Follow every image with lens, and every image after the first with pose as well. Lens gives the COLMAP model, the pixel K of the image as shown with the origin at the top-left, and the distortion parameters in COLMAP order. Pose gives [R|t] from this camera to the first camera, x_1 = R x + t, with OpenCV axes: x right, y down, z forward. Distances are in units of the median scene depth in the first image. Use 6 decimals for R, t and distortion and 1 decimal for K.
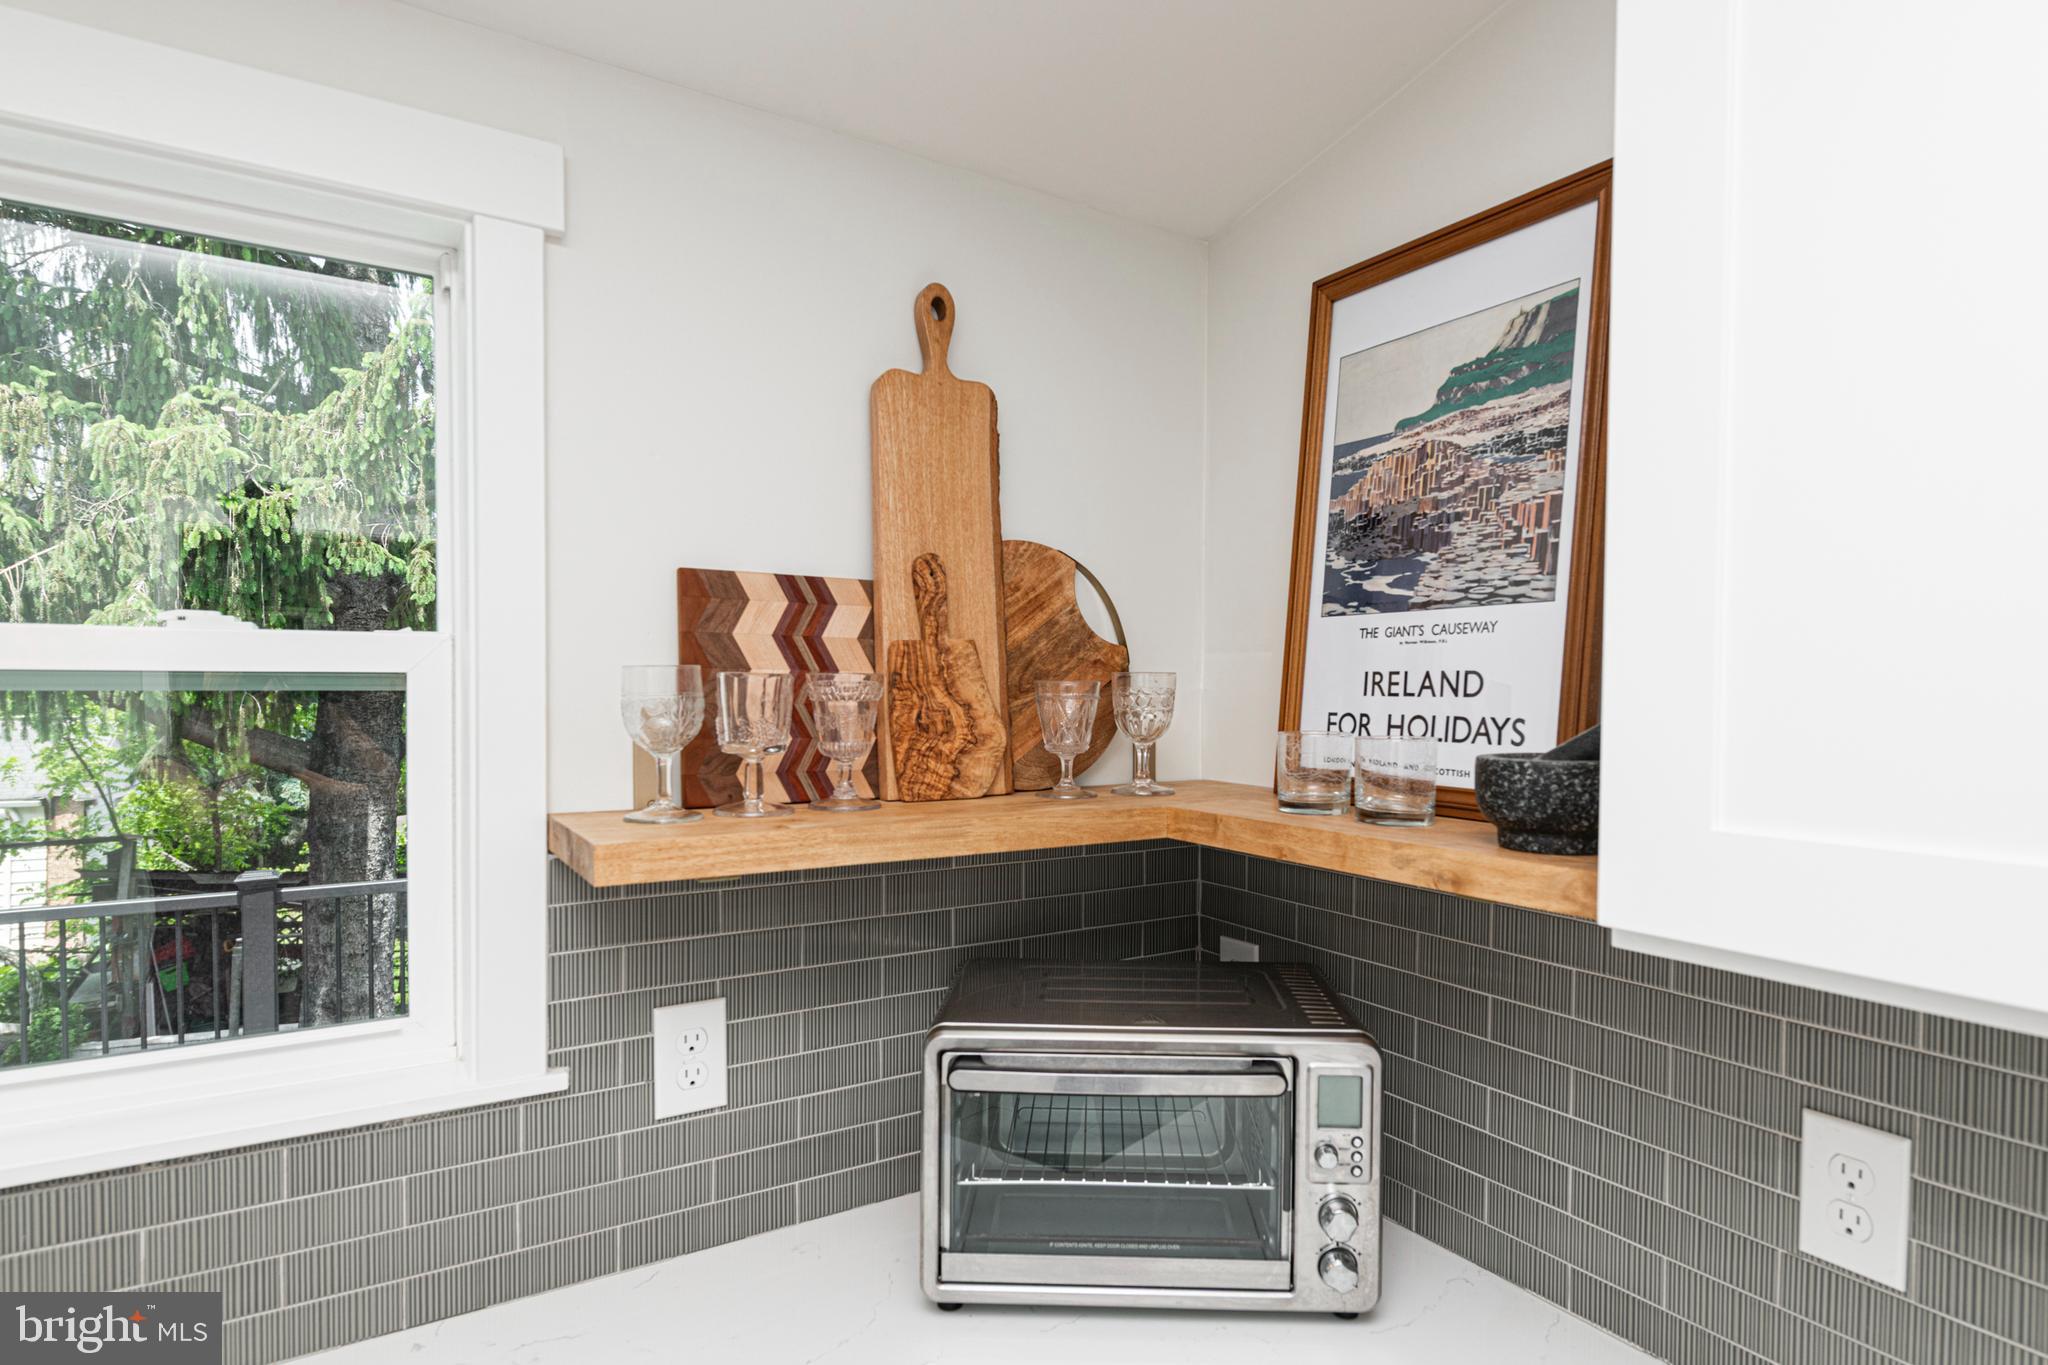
lens RADIAL K [[1089.8, 0, 1092.9], [0, 1089.8, 717.2], [0, 0, 1]] dist [-0.001593, -0.002547]
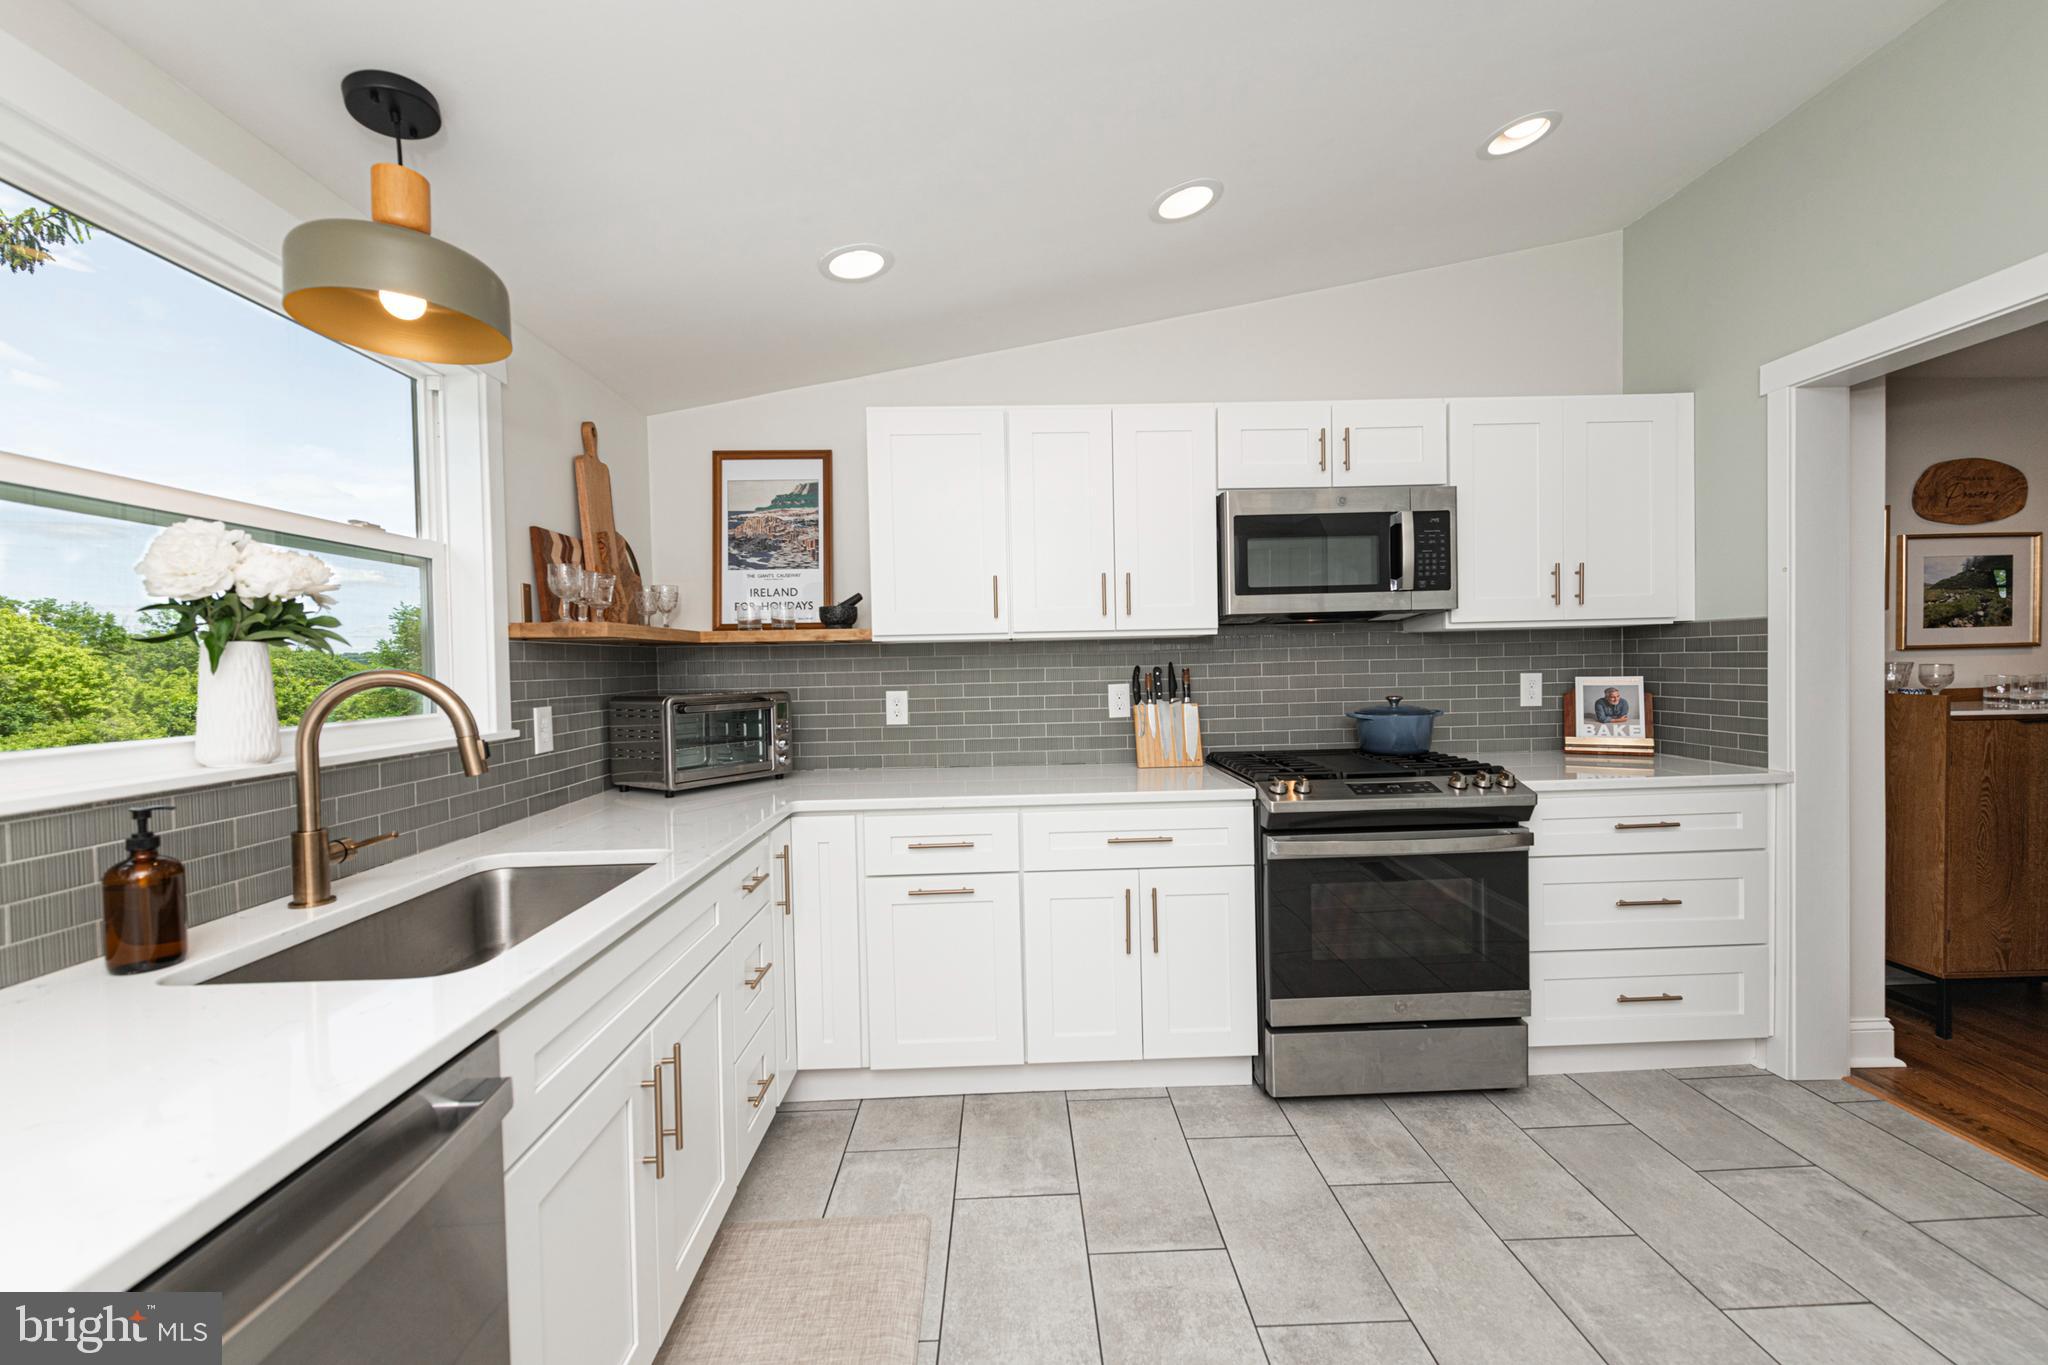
lens RADIAL K [[812.4, 0, 1022.2], [0, 812.4, 676.2], [0, 0, 1]] dist [0.012382, -0.003835]
pose [[0.521782, -0.030748, 0.852525, -1.279915], [0.051987, 0.998639, 0.004200, 0.228613], [-0.851494, 0.042128, 0.522670, -0.804907]]
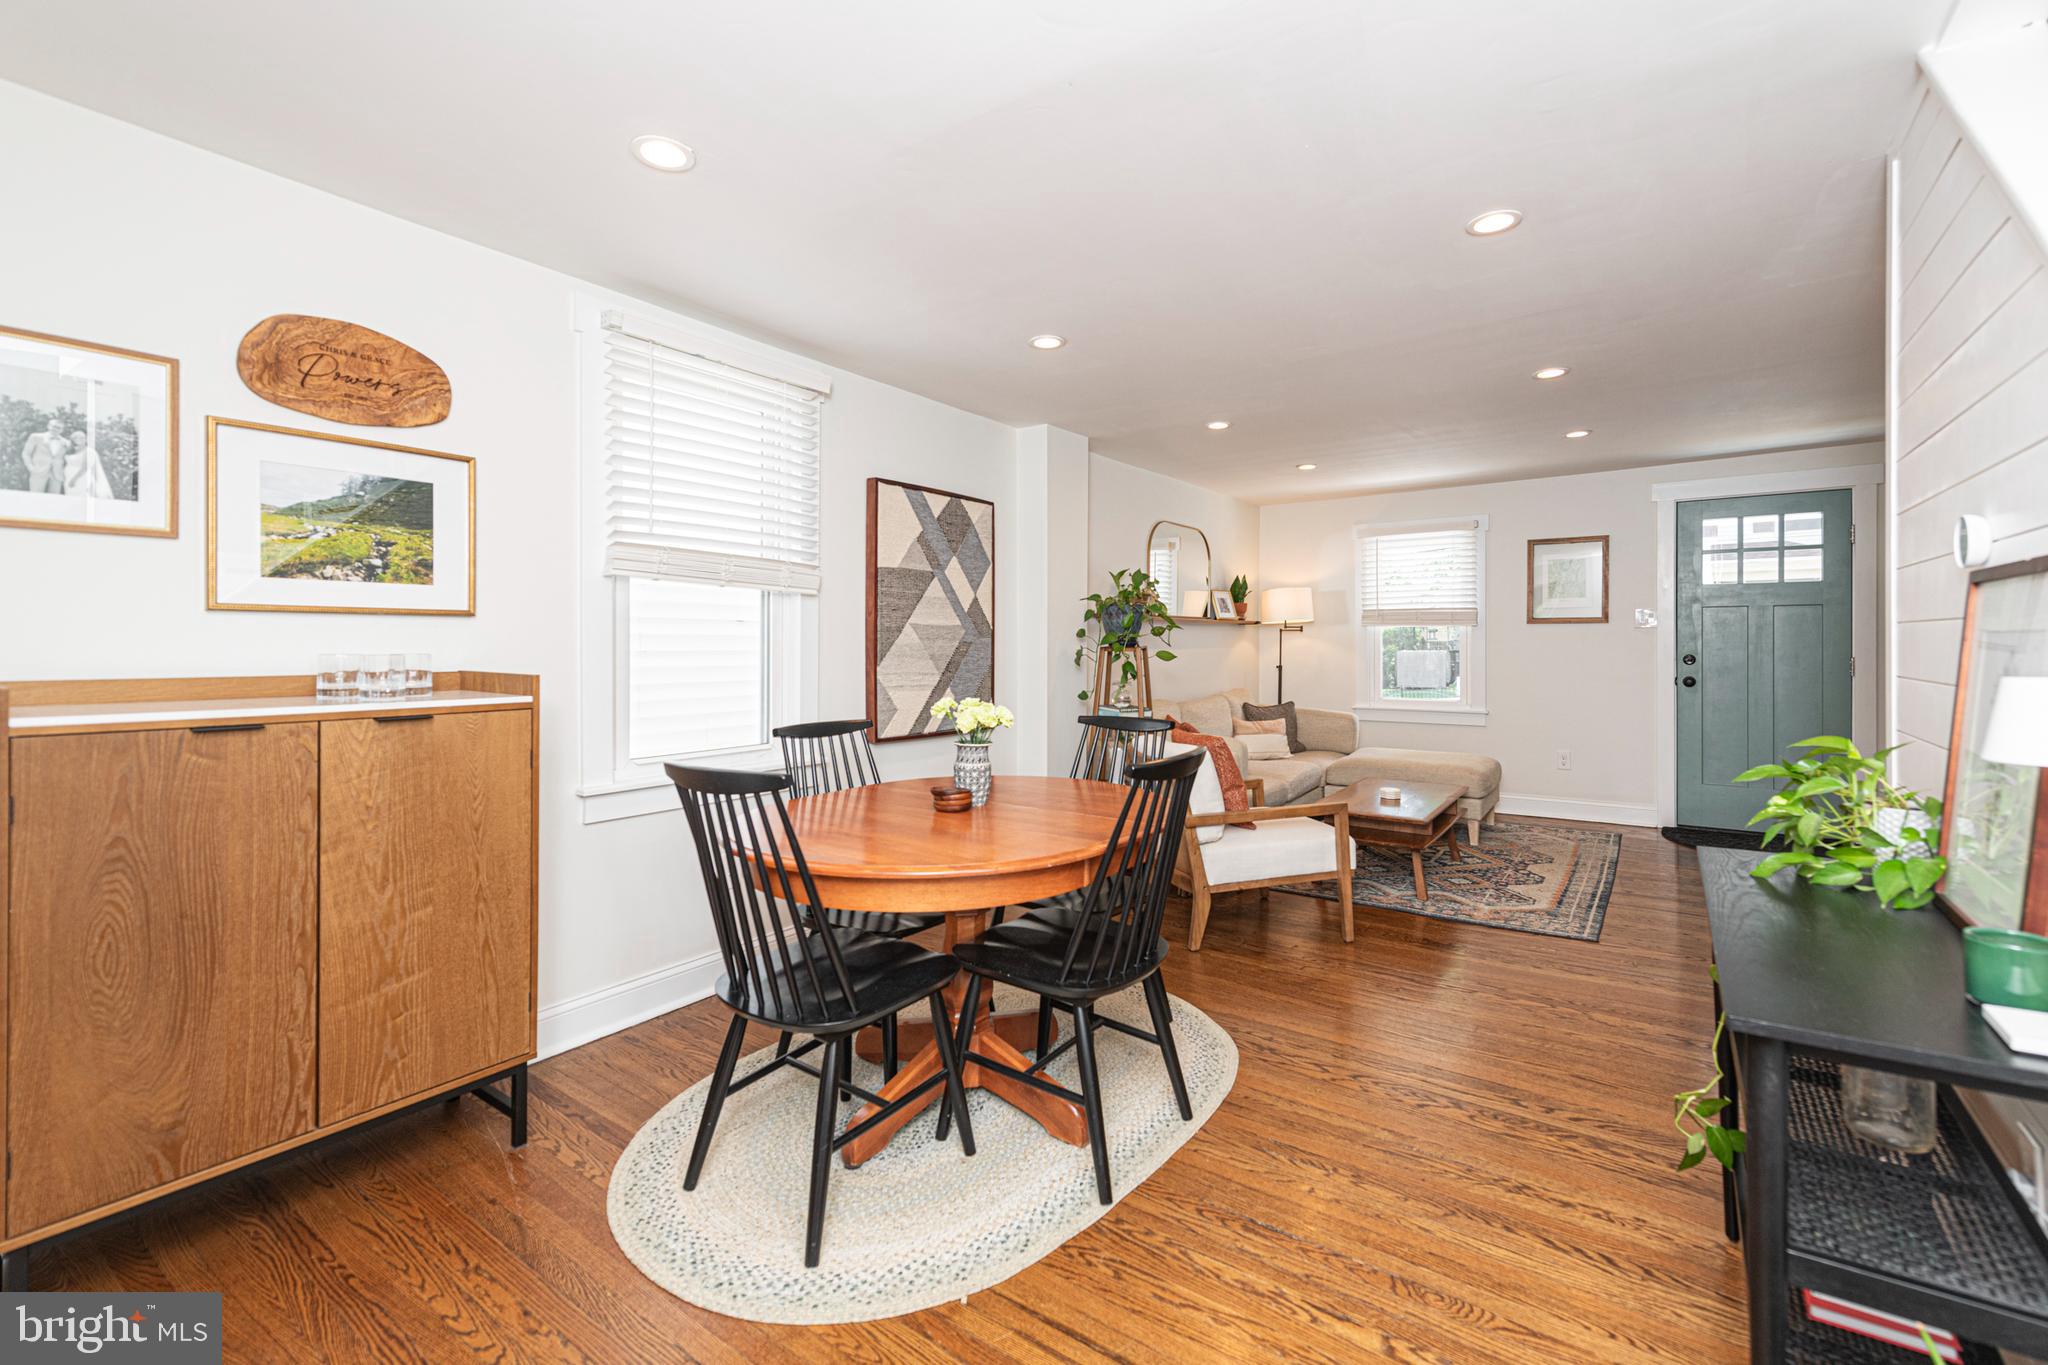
lens RADIAL K [[881.0, 0, 1036.3], [0, 881.0, 660.8], [0, 0, 1]] dist [0.007844, -0.000262]
pose [[-0.358911, -0.023819, 0.933068, 0.146625], [0.025889, 0.999036, 0.035461, 0.364196], [-0.933013, 0.036883, -0.357948, -2.511071]]
